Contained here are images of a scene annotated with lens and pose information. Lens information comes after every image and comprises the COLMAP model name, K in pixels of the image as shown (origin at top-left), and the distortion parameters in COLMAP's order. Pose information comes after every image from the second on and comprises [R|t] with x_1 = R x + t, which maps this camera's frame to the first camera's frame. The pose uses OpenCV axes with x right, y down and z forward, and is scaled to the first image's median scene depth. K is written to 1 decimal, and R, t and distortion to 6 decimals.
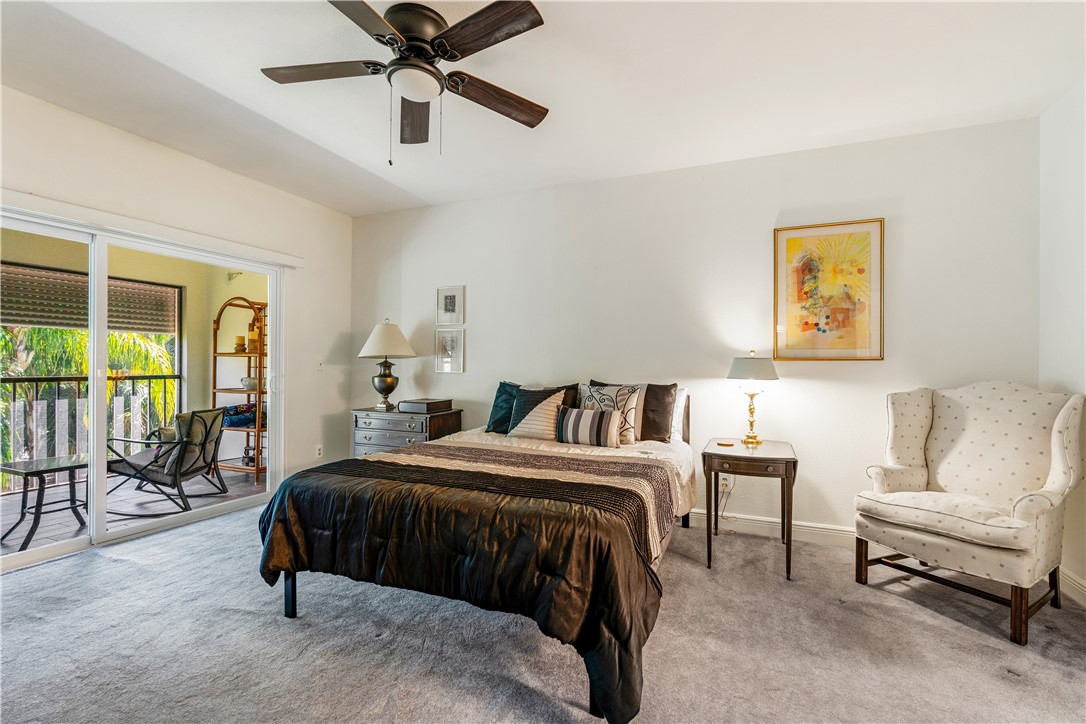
lens RADIAL K [[483.8, 0, 543.3], [0, 483.8, 358.1], [0, 0, 1]] dist [-0.001117, -0.000420]
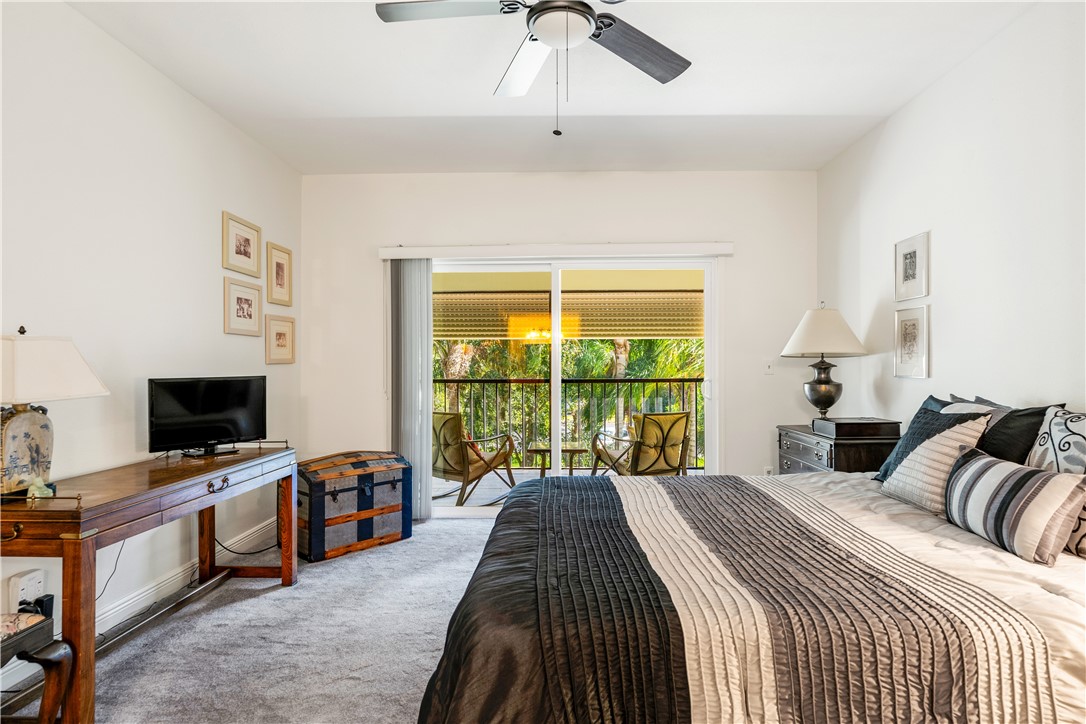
lens RADIAL K [[595.1, 0, 543.0], [0, 595.1, 362.0], [0, 0, 1]] dist [-0.000695, 0.000172]
pose [[0.368264, -0.016236, -0.929580, 0.338937], [0.021352, 0.999731, -0.009002, 0.006252], [0.929476, -0.016534, 0.368512, 0.293394]]
